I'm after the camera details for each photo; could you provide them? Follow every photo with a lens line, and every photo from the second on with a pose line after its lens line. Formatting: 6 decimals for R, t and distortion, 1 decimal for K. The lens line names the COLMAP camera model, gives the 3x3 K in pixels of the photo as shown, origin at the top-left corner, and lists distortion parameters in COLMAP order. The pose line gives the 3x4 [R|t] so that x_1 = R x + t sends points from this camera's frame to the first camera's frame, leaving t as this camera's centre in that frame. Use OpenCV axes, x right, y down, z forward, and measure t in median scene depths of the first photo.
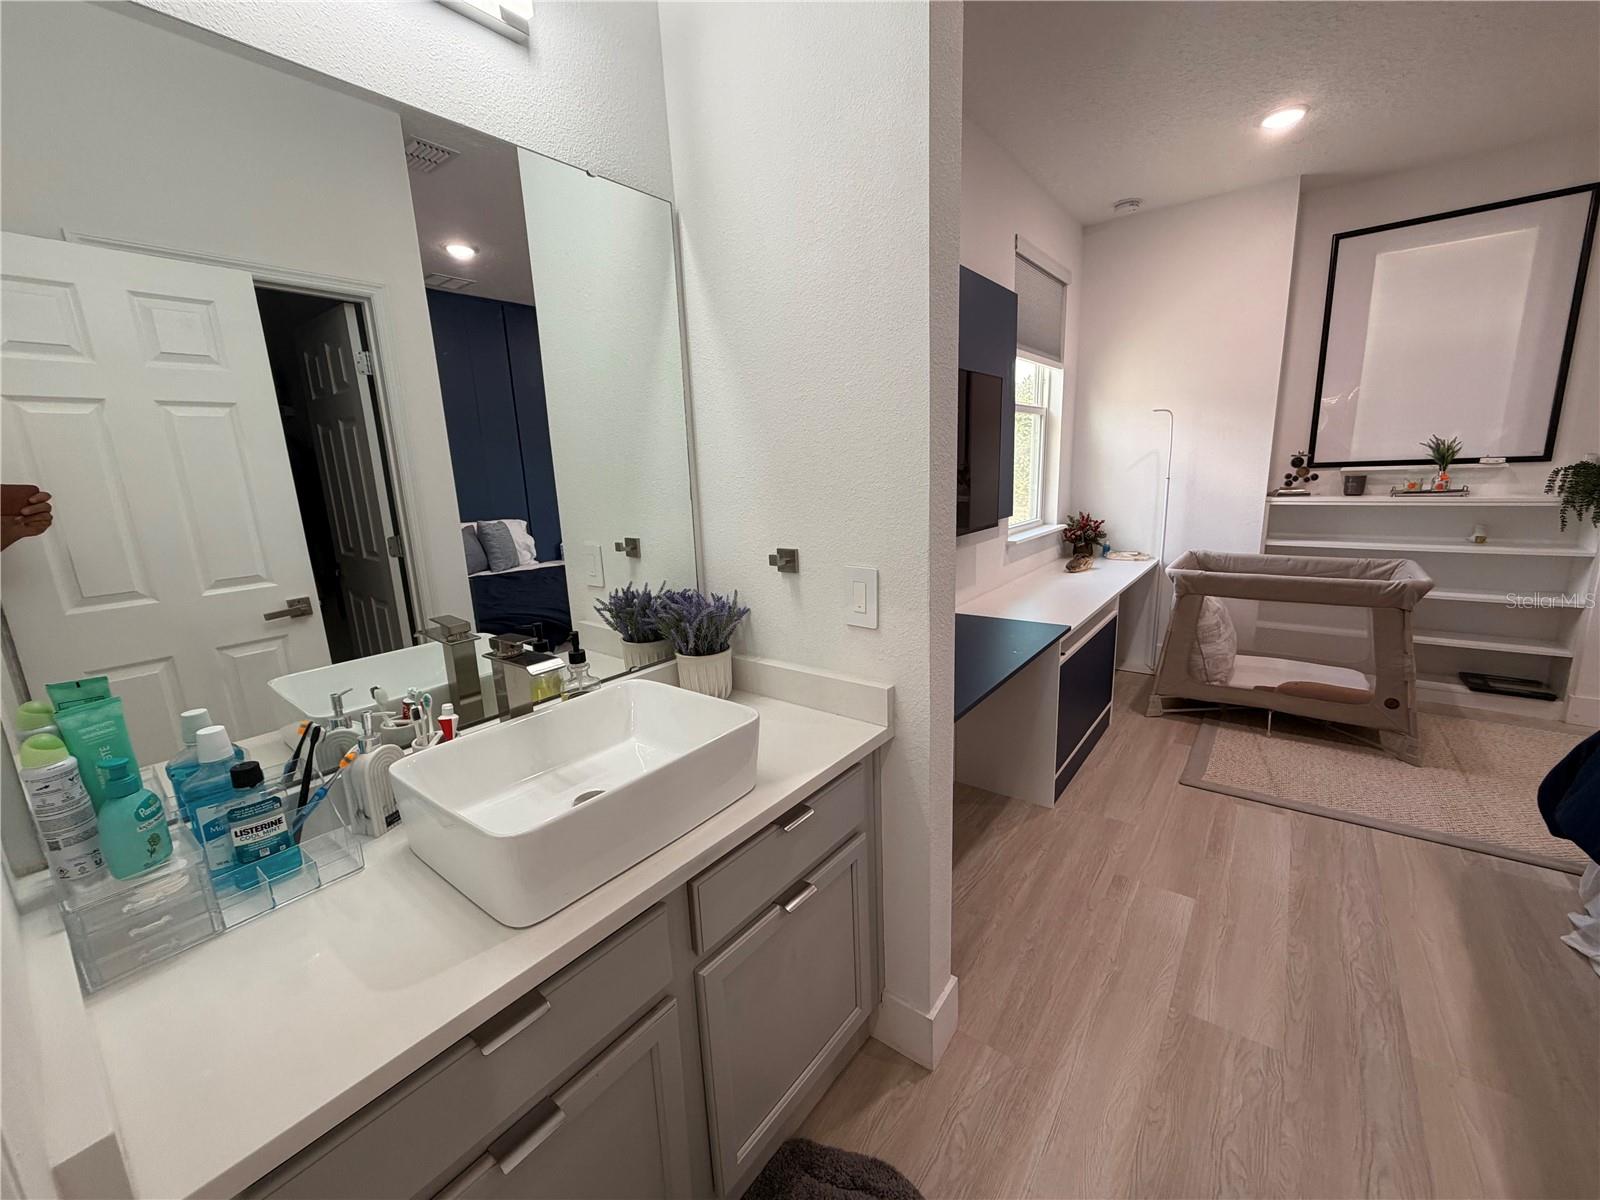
lens RADIAL K [[635.8, 0, 802.0], [0, 635.8, 596.1], [0, 0, 1]] dist [-0.001202, 0.000066]
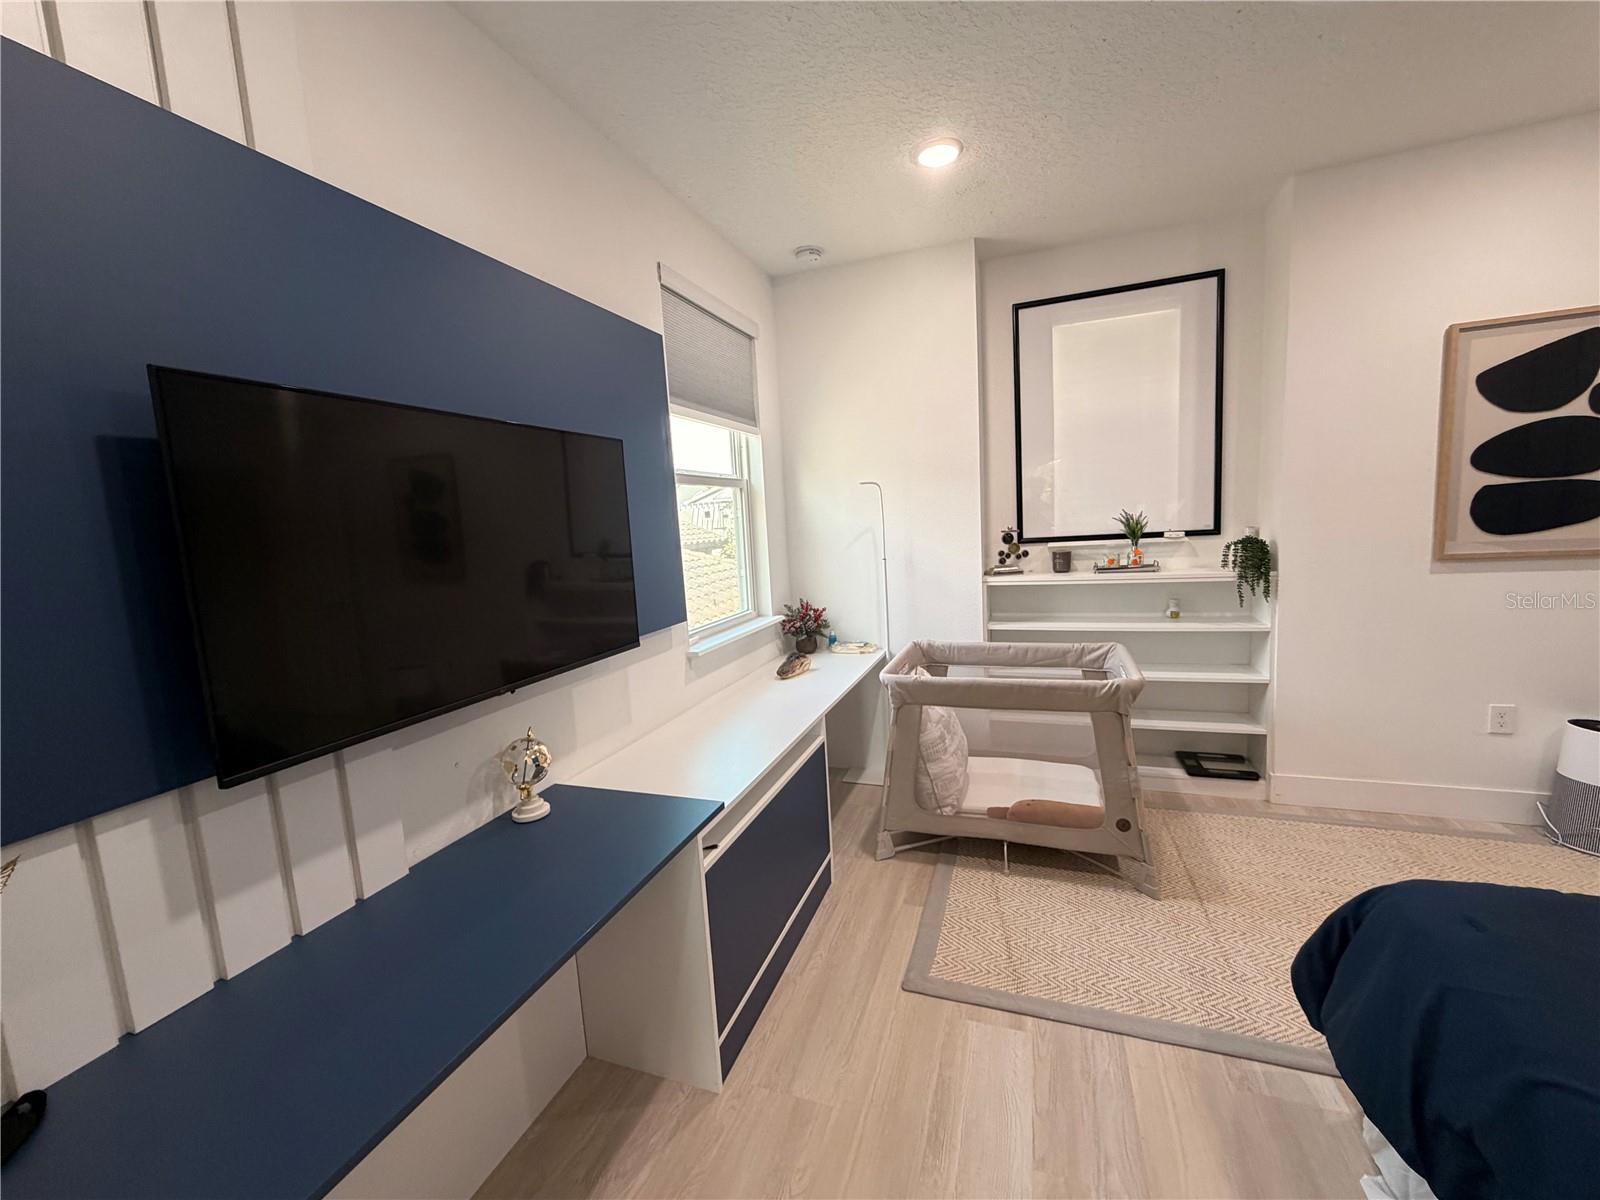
lens RADIAL K [[635.8, 0, 802.7], [0, 635.8, 596.4], [0, 0, 1]] dist [-0.001202, 0.000066]
pose [[0.952712, -0.050973, 0.299570, 0.234530], [0.080537, 0.992932, -0.087179, -0.076996], [-0.293009, 0.107183, 0.950083, 0.238449]]
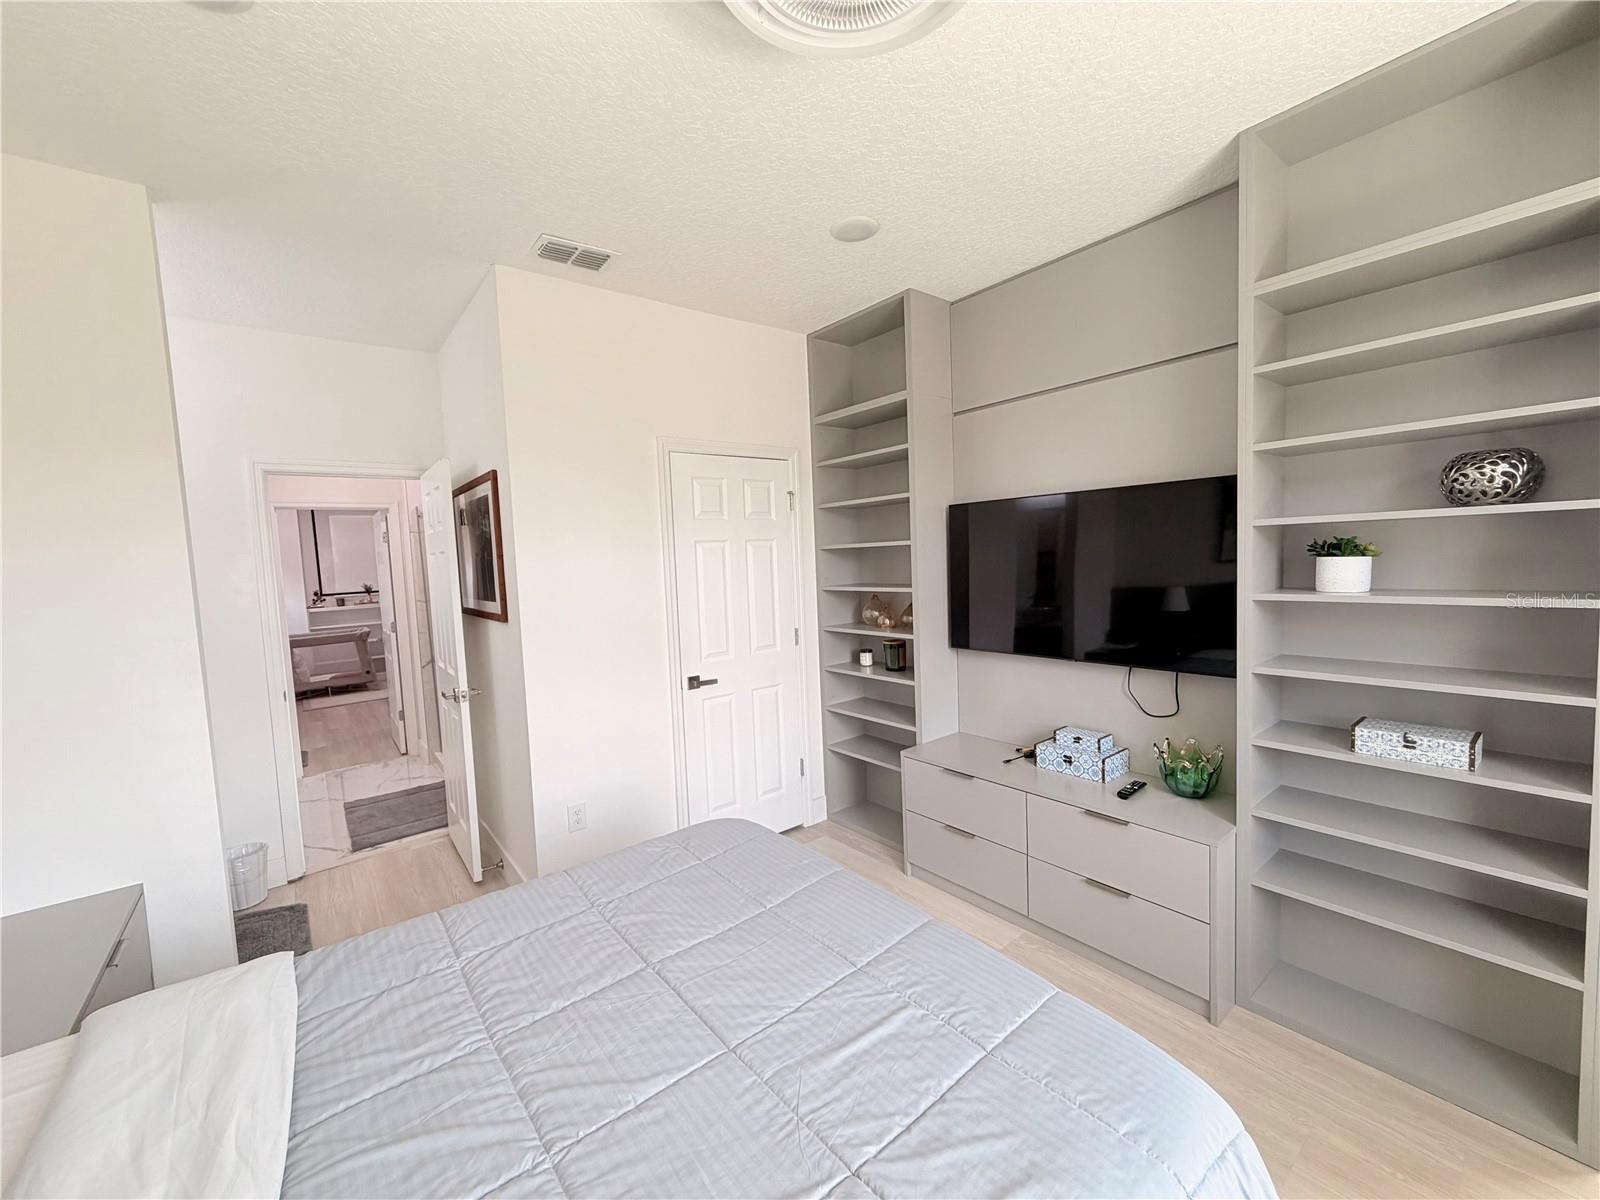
lens RADIAL K [[635.8, 0, 792.5], [0, 635.8, 600.7], [0, 0, 1]] dist [-0.001202, 0.000066]
pose [[0.244833, -0.035729, 0.968907, -1.179339], [0.228690, 0.973253, -0.021898, 0.296472], [-0.942209, 0.226941, 0.246455, -1.365631]]
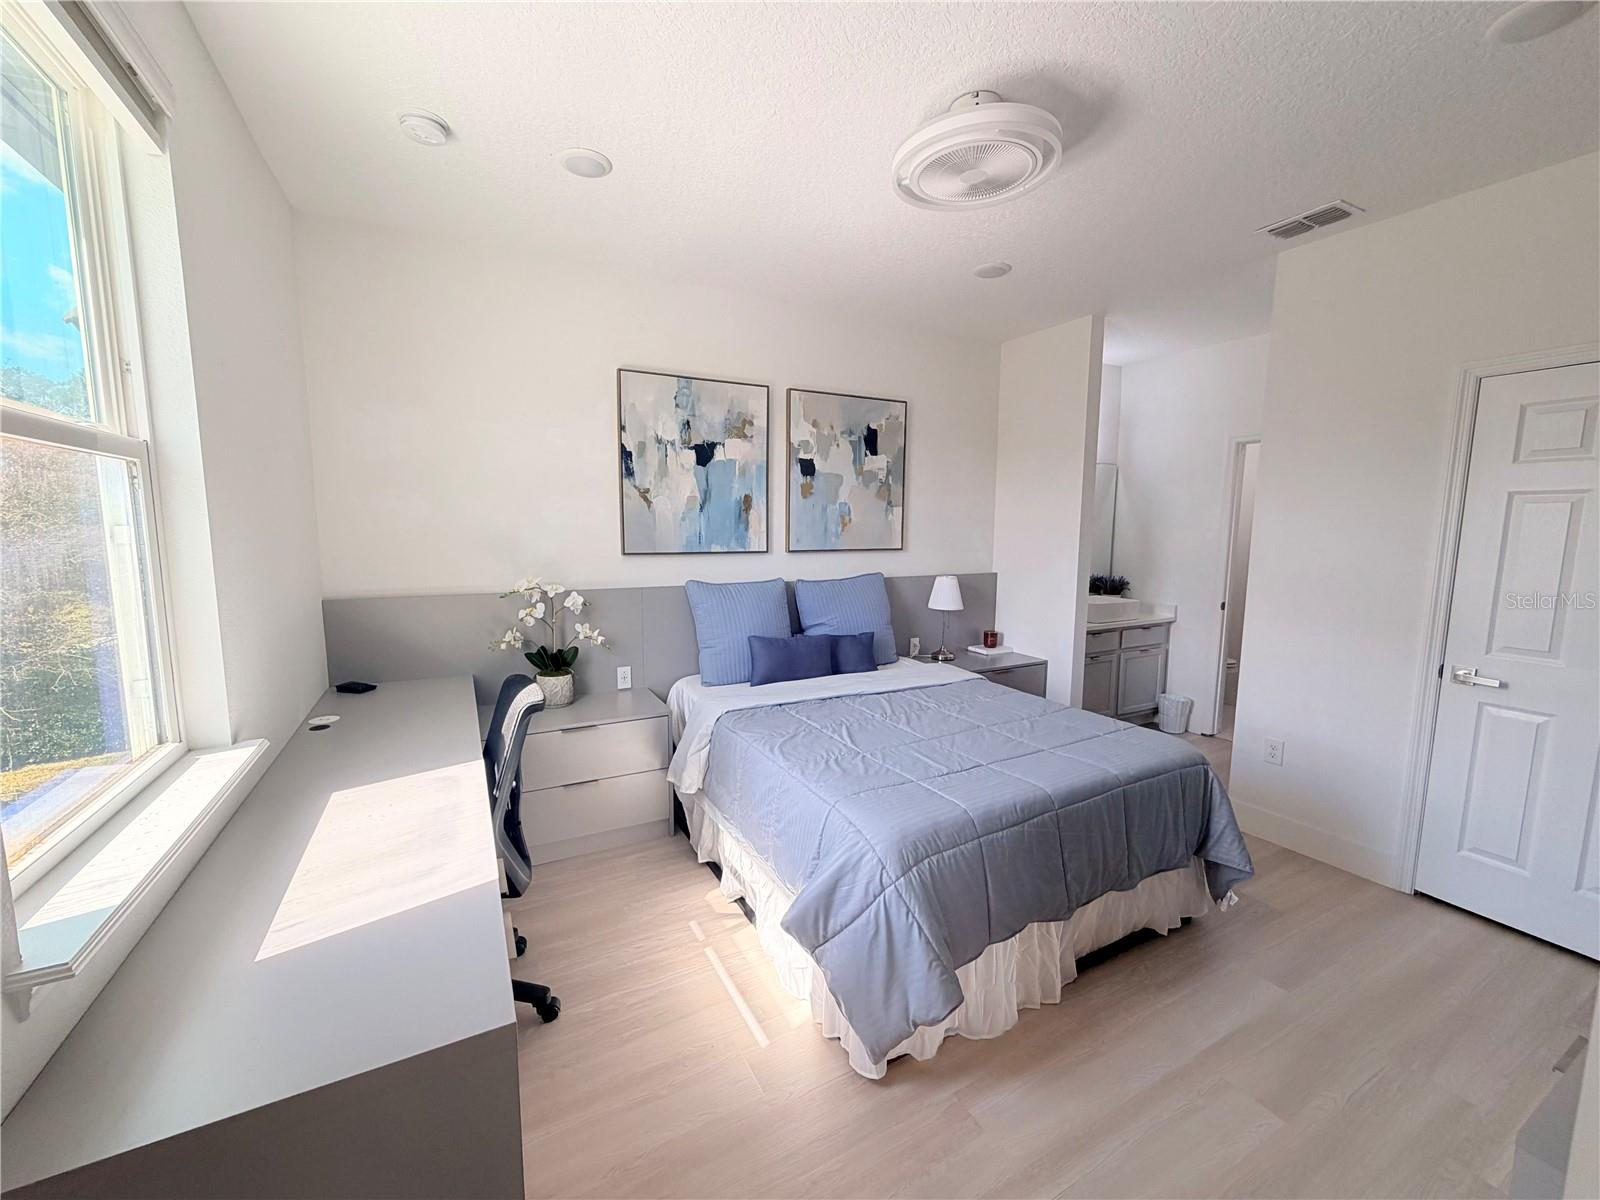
lens RADIAL K [[635.8, 0, 805.9], [0, 635.8, 609.7], [0, 0, 1]] dist [-0.001202, 0.000066]
pose [[0.913681, 0.090645, -0.396196, -0.725510], [-0.119328, 0.991679, -0.048303, 0.411523], [0.388521, 0.091411, 0.916894, -1.940517]]
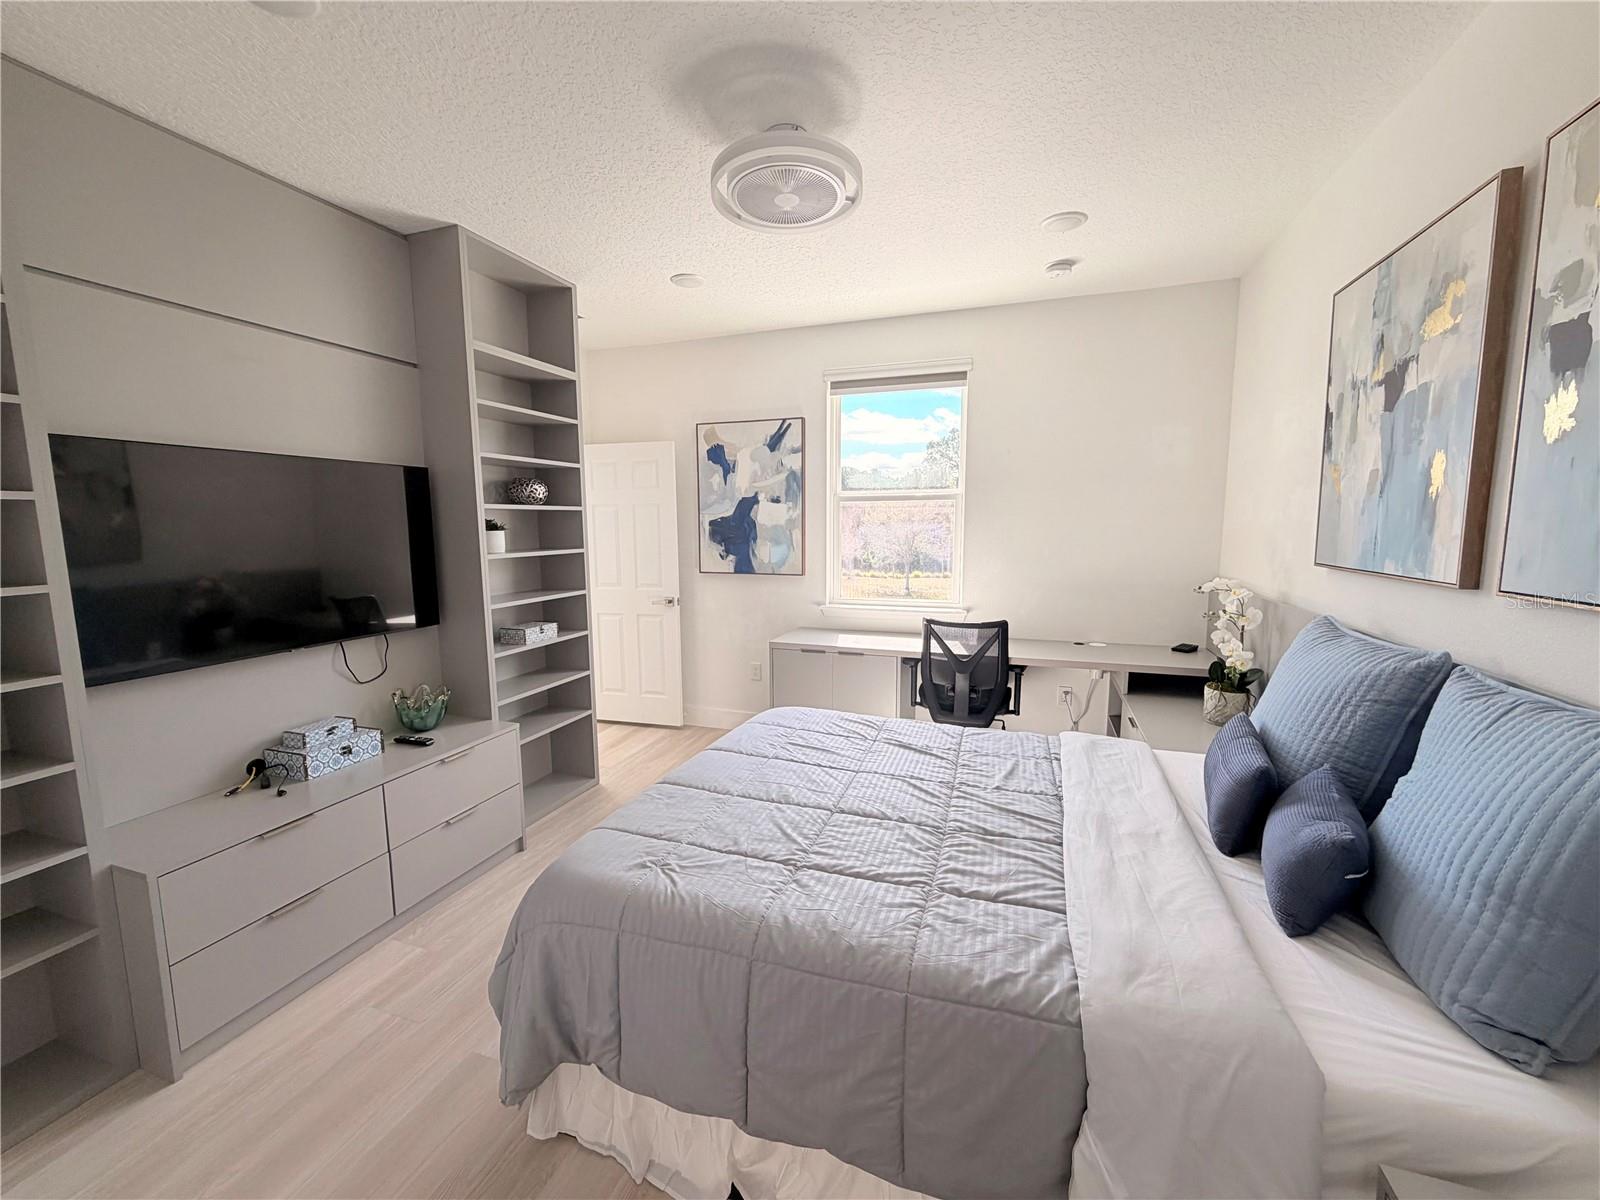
lens RADIAL K [[635.8, 0, 794.0], [0, 635.8, 590.5], [0, 0, 1]] dist [-0.001202, 0.000066]
pose [[-0.950906, 0.076097, -0.299980, -0.645364], [-0.023741, 0.948506, 0.315868, 0.141505], [0.308569, 0.307482, -0.900133, -0.722223]]
